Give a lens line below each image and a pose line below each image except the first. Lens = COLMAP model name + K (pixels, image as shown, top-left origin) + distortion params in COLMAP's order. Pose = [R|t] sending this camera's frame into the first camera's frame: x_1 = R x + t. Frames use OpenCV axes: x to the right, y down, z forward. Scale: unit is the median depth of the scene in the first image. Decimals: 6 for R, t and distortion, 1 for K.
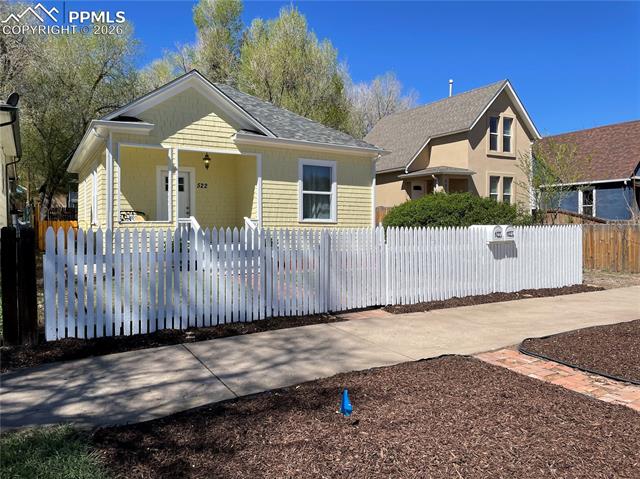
lens RADIAL K [[483.5, 0, 320.0], [0, 483.5, 239.5], [0, 0, 1]] dist [0.091598, -0.125304]
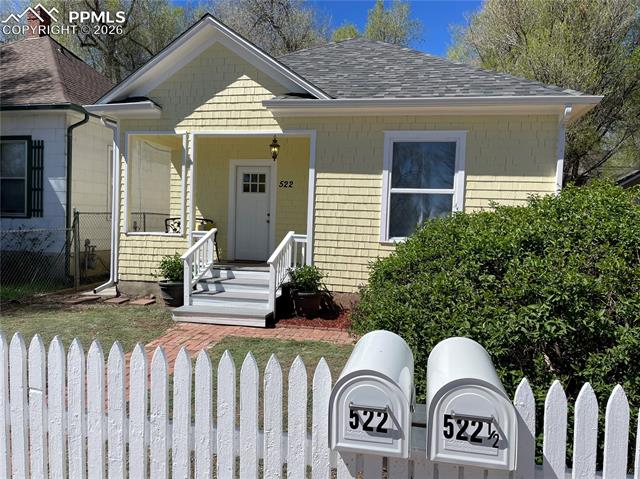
lens RADIAL K [[483.5, 0, 320.0], [0, 483.5, 239.5], [0, 0, 1]] dist [0.091598, -0.125304]
pose [[0.735677, 0.052942, -0.675260, 0.311589], [-0.049219, 0.998484, 0.024661, -0.054239], [0.675542, 0.015093, 0.737167, 0.561622]]
